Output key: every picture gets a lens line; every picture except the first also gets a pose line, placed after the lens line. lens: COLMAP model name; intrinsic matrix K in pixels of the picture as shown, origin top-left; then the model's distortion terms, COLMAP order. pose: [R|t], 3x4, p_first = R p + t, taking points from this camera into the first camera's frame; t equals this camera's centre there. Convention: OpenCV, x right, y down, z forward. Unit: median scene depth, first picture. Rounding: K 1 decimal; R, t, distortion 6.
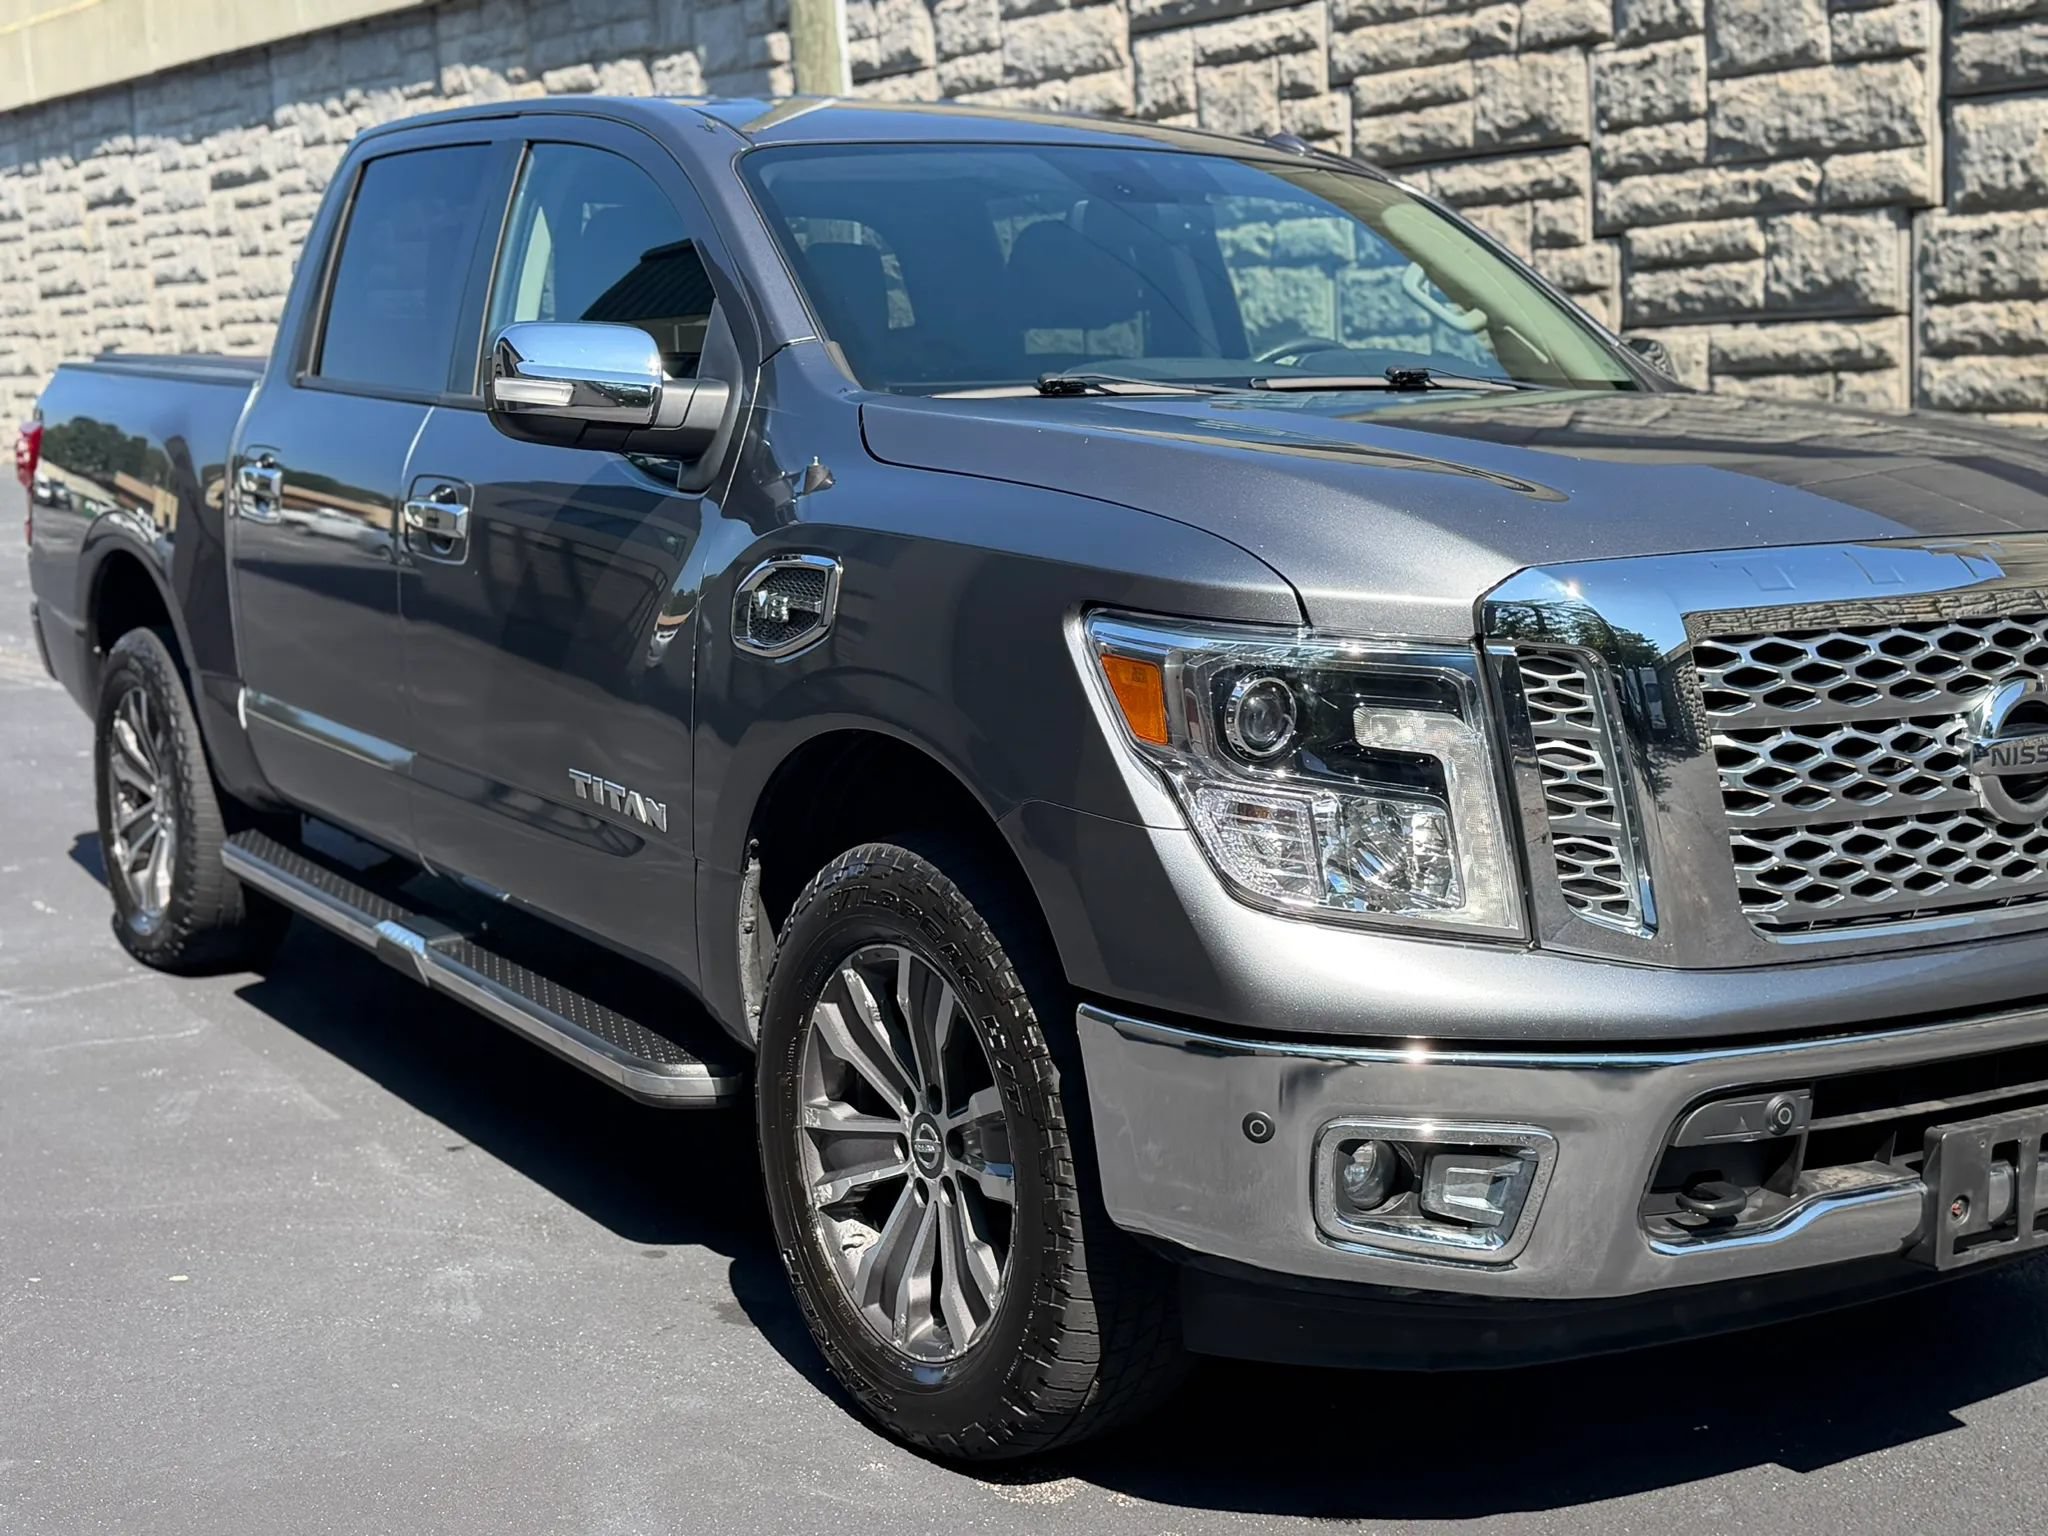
lens RADIAL K [[2761.2, 0, 1010.4], [0, 2761.2, 759.8], [0, 0, 1]] dist [0.091339, 0.000000]
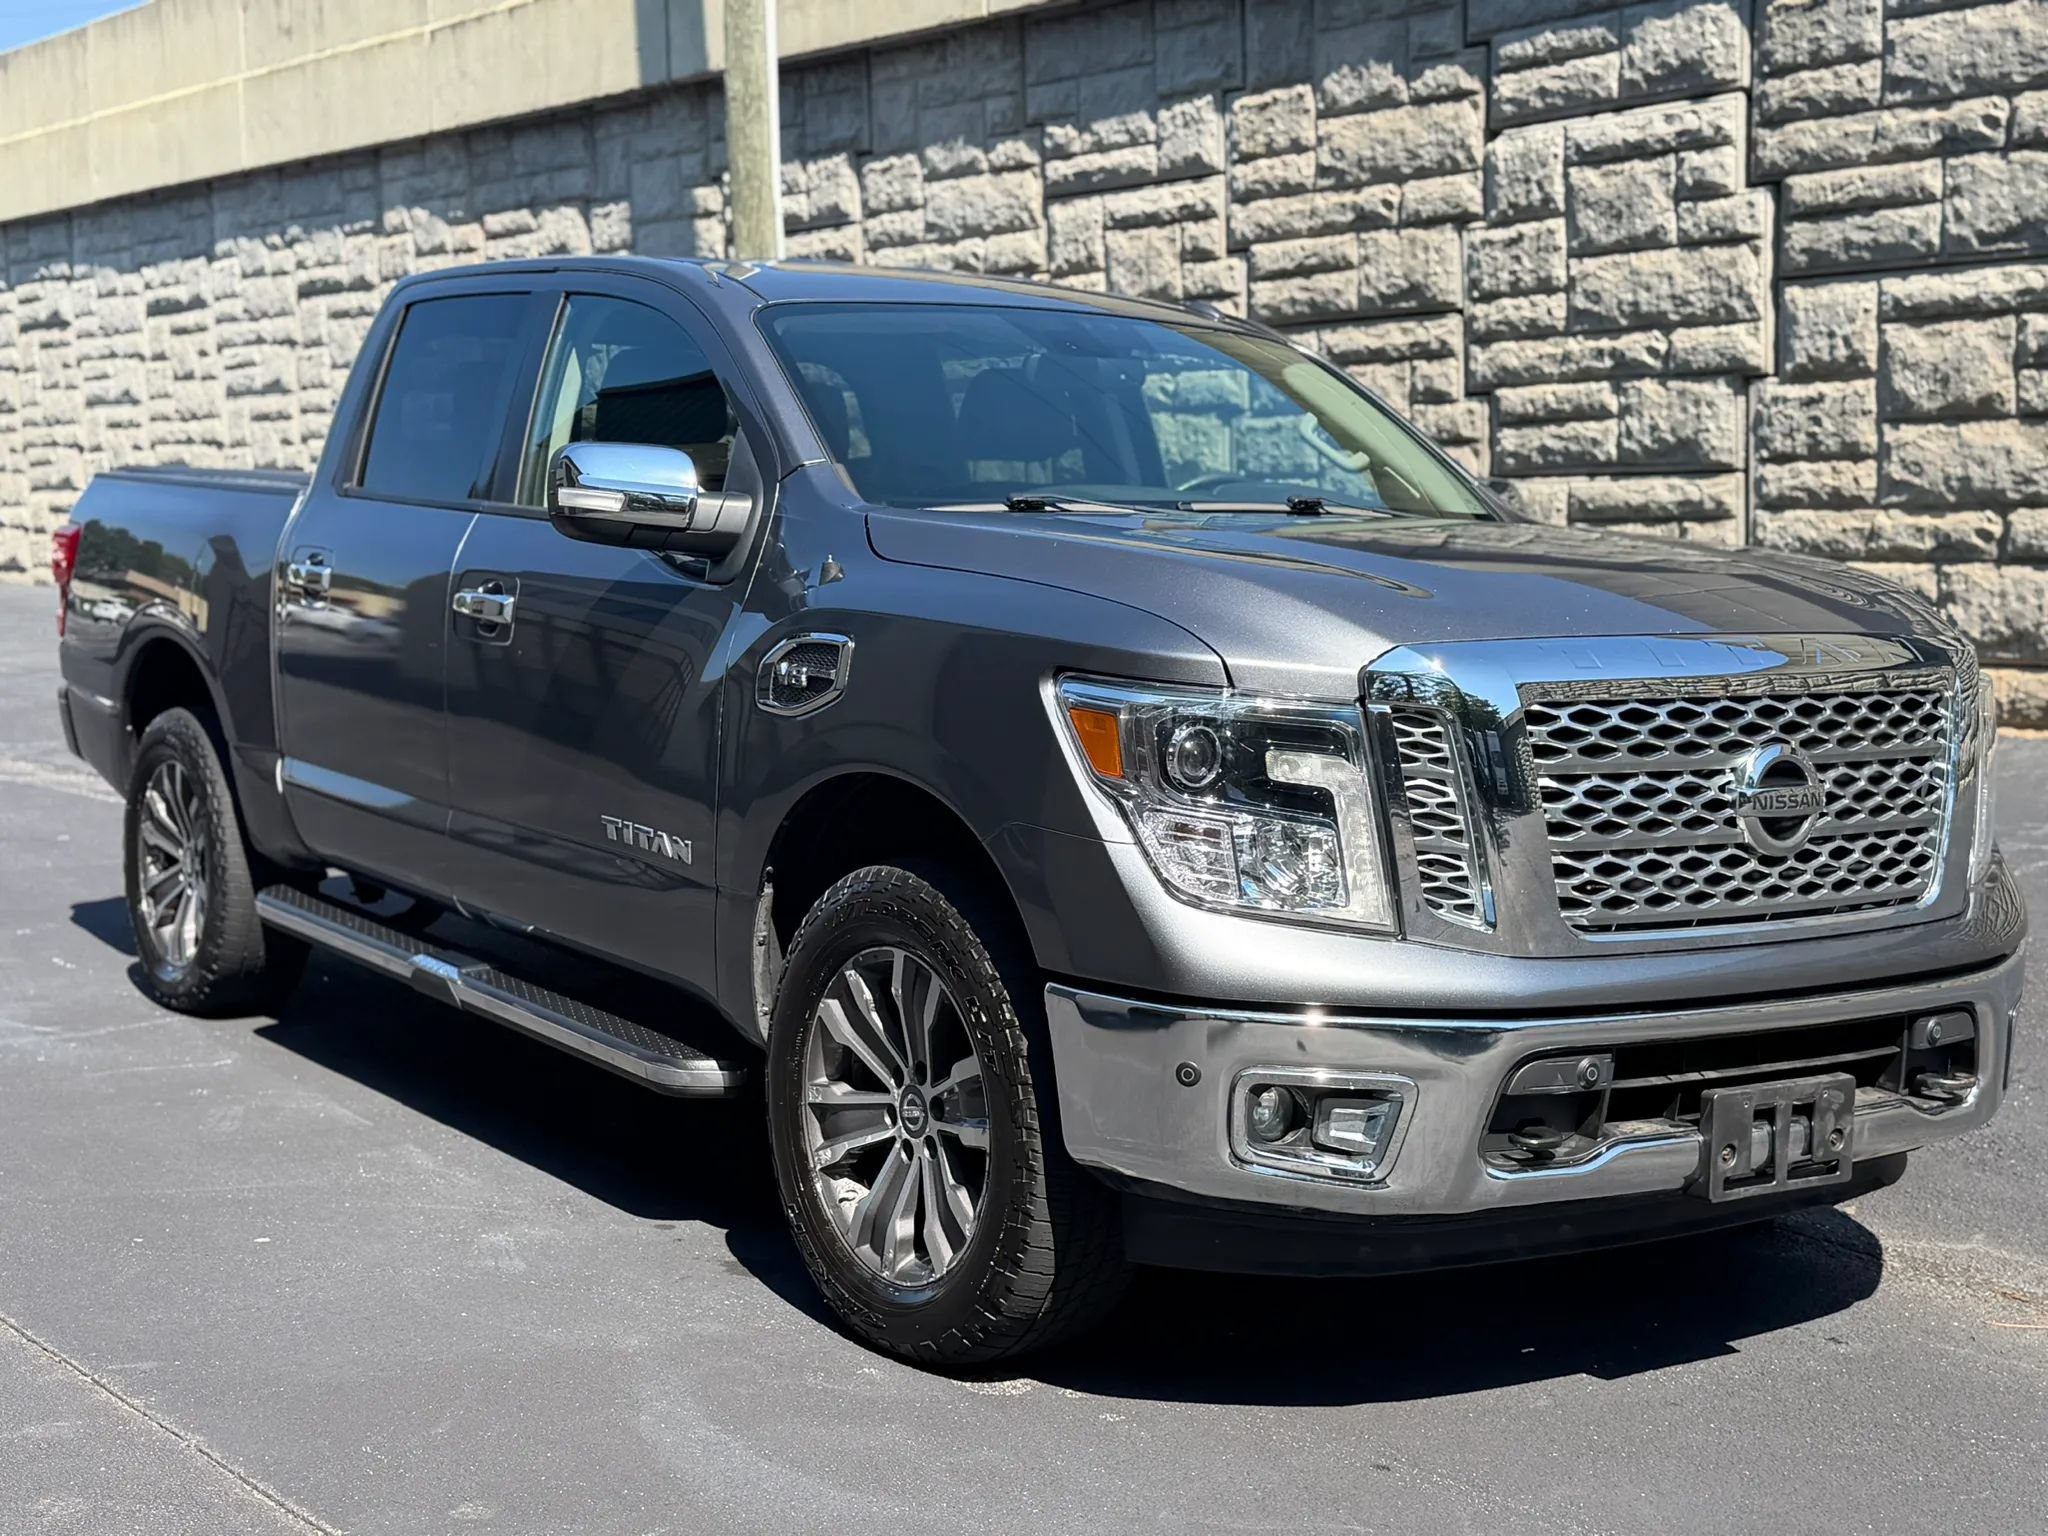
lens RADIAL K [[2761.2, 0, 1012.2], [0, 2761.2, 764.9], [0, 0, 1]] dist [0.091339, 0.000000]
pose [[0.998902, 0.018537, 0.043023, -0.032626], [-0.016437, 0.998681, -0.048650, 0.034467], [-0.043868, 0.047889, 0.997889, -0.186998]]
